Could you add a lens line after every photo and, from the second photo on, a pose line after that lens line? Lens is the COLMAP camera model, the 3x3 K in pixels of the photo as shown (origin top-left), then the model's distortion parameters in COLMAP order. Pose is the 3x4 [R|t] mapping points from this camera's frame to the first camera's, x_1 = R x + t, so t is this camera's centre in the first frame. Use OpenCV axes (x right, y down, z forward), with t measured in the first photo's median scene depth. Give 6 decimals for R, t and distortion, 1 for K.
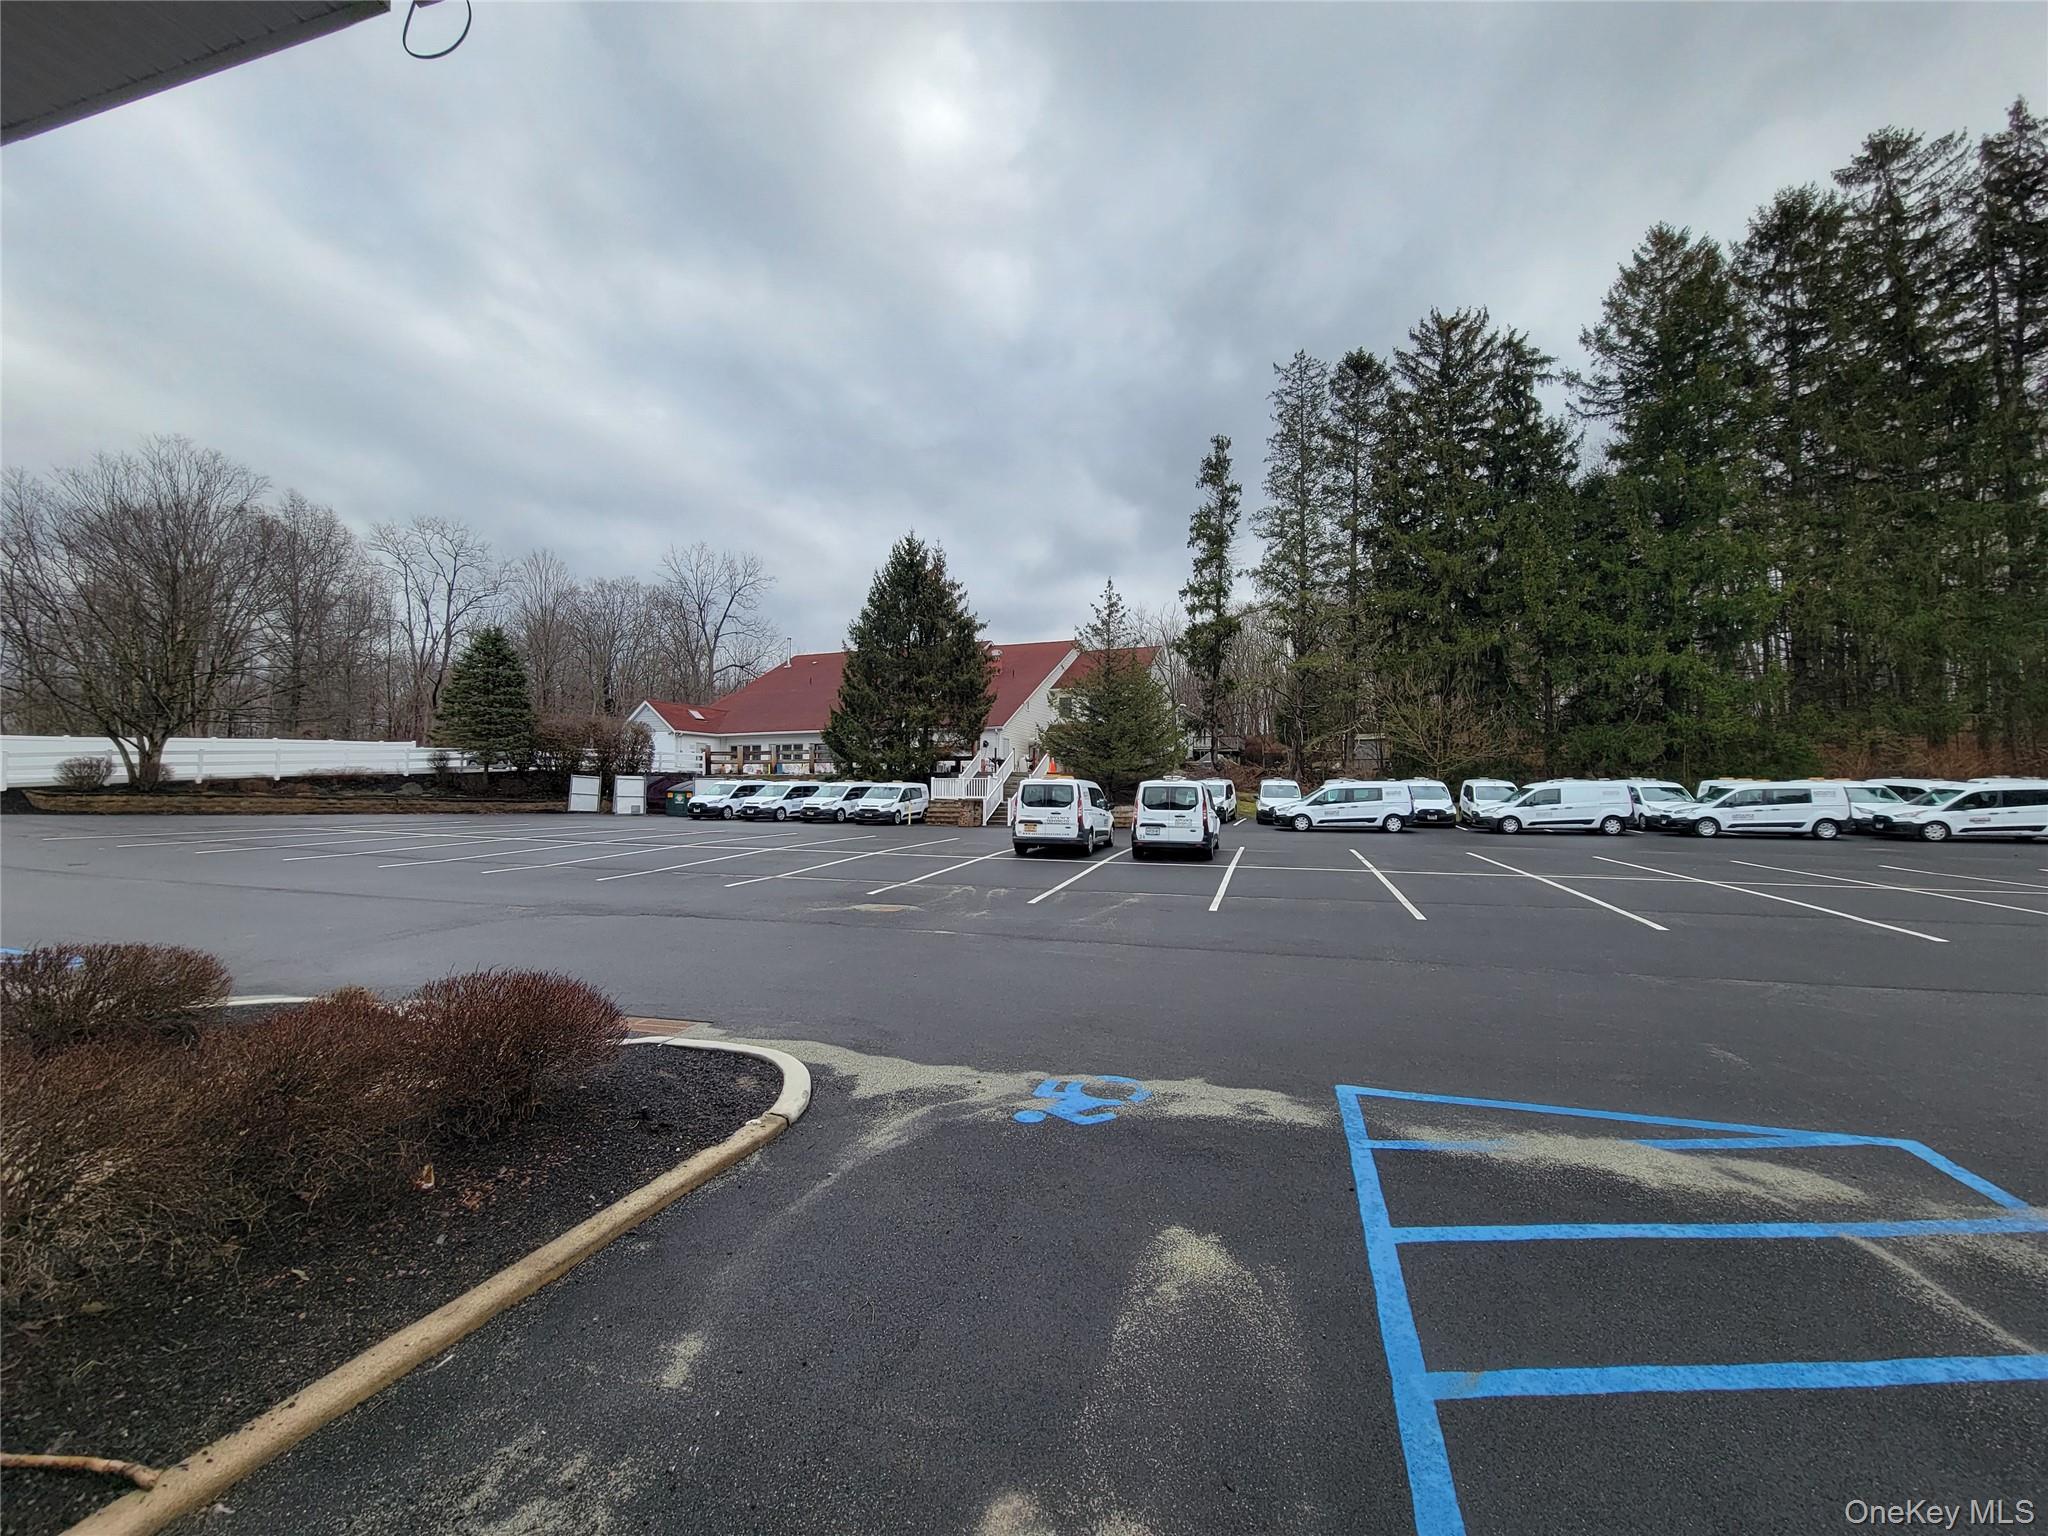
lens RADIAL K [[826.1, 0, 1024.0], [0, 826.1, 768.0], [0, 0, 1]] dist [0.019276, 0.000281]
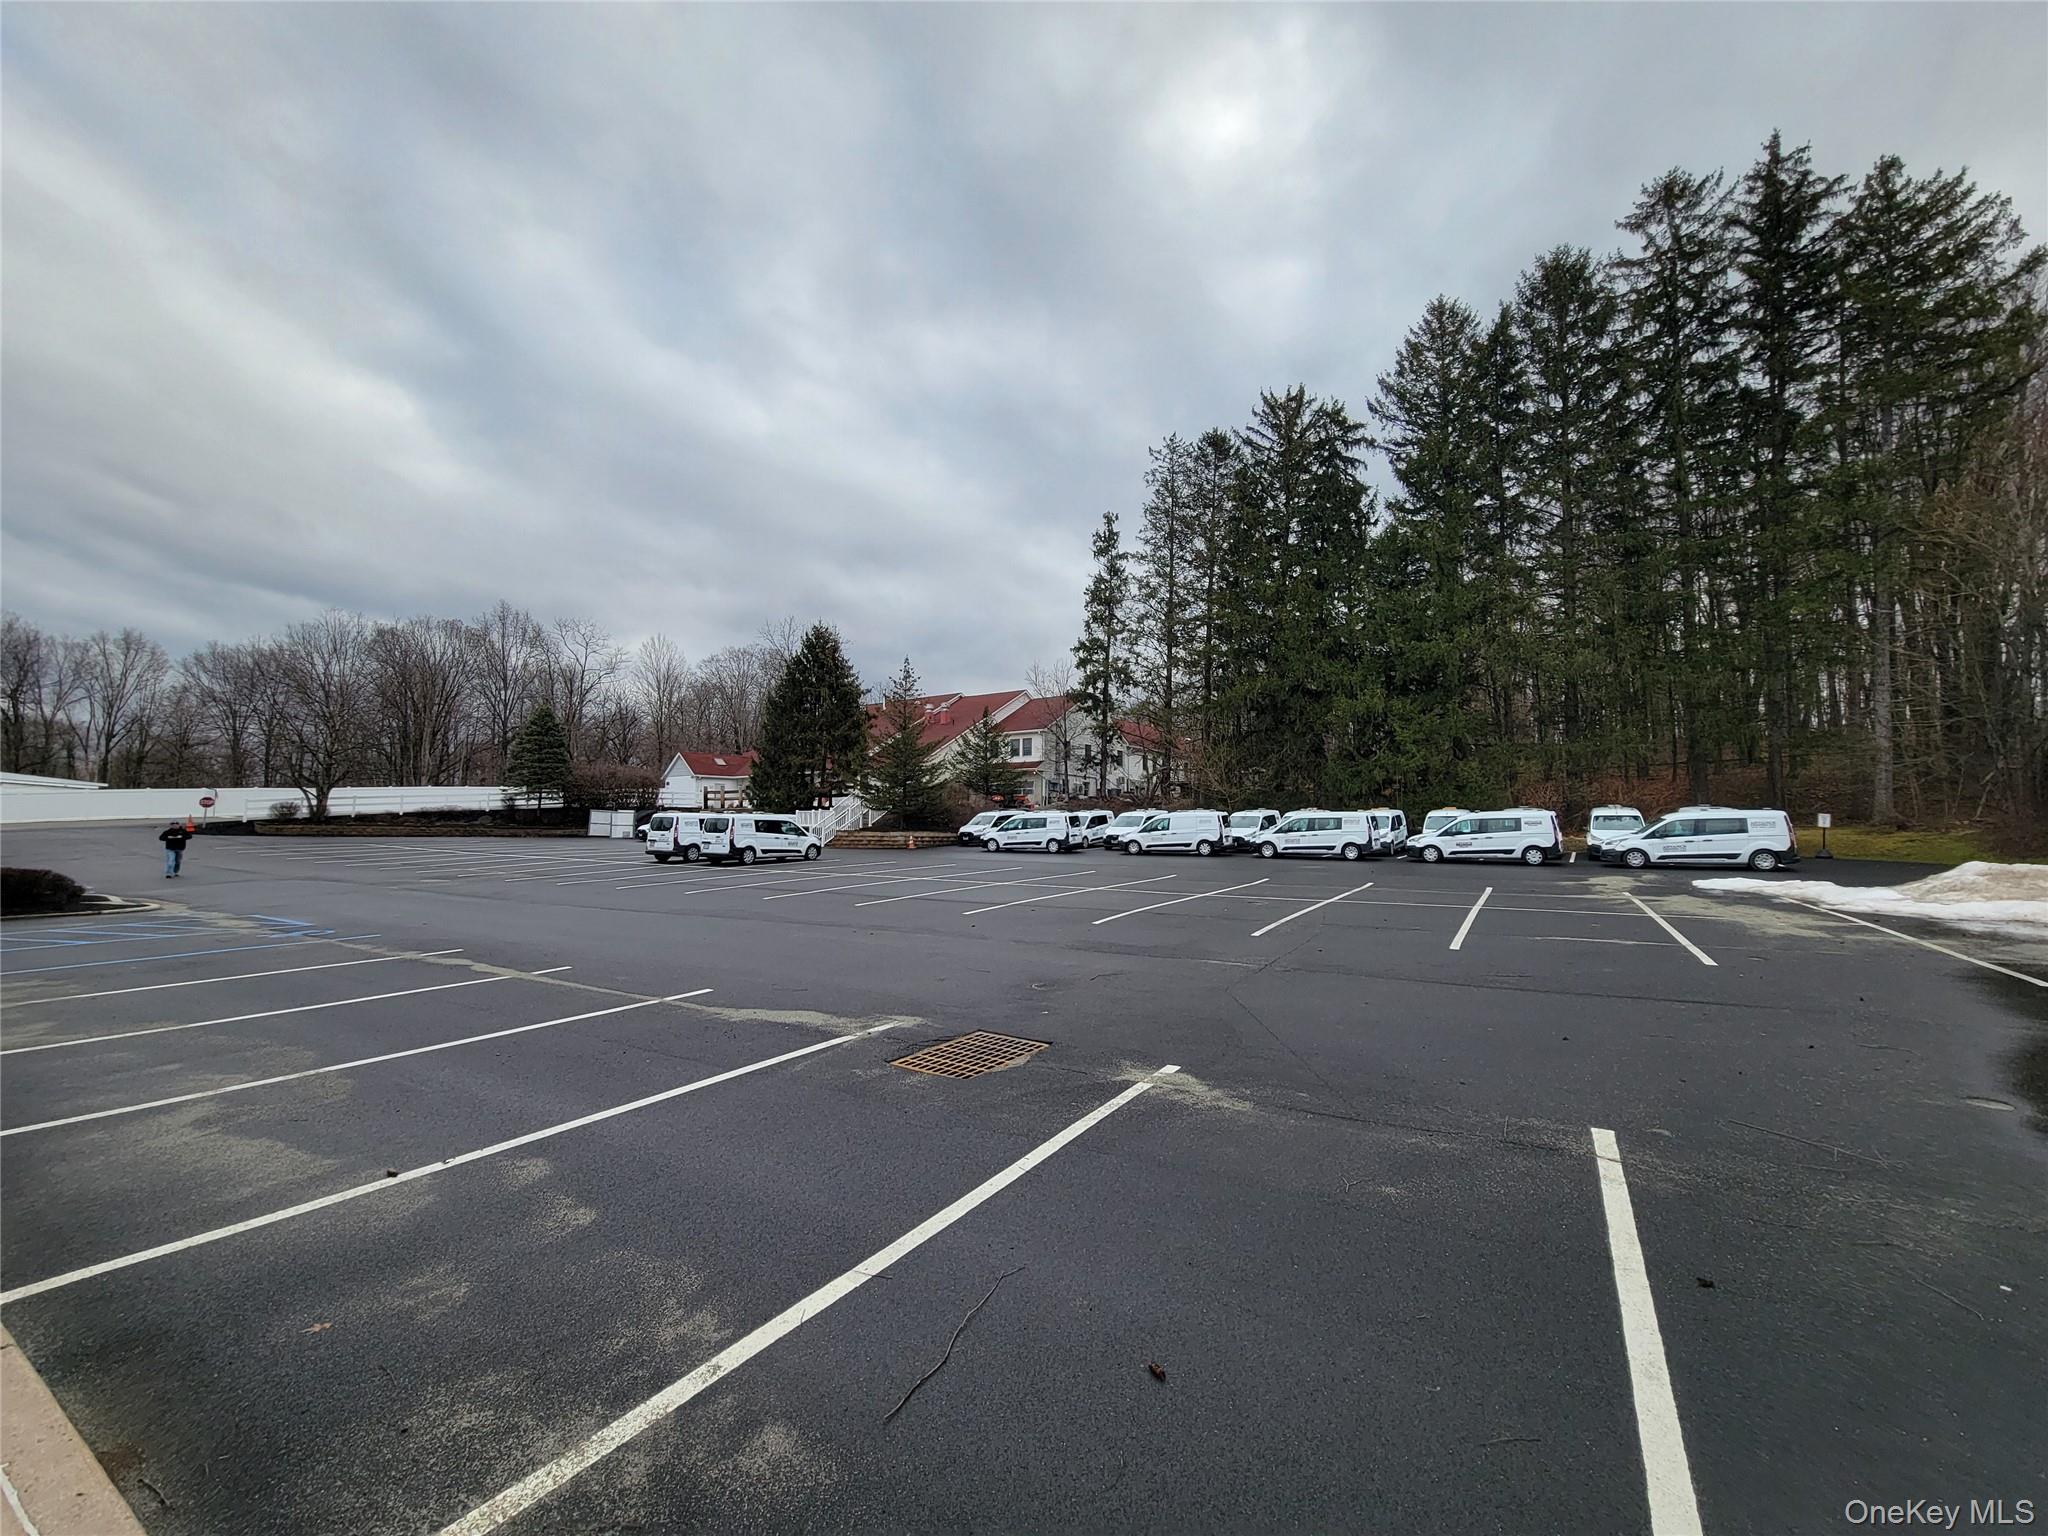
lens RADIAL K [[826.4, 0, 1024.0], [0, 826.4, 768.0], [0, 0, 1]] dist [0.037716, 0.000013]
pose [[0.967181, -0.017187, -0.253505, 0.506276], [0.008162, 0.999296, -0.036611, -0.004314], [0.253956, 0.033341, 0.966641, -0.168172]]
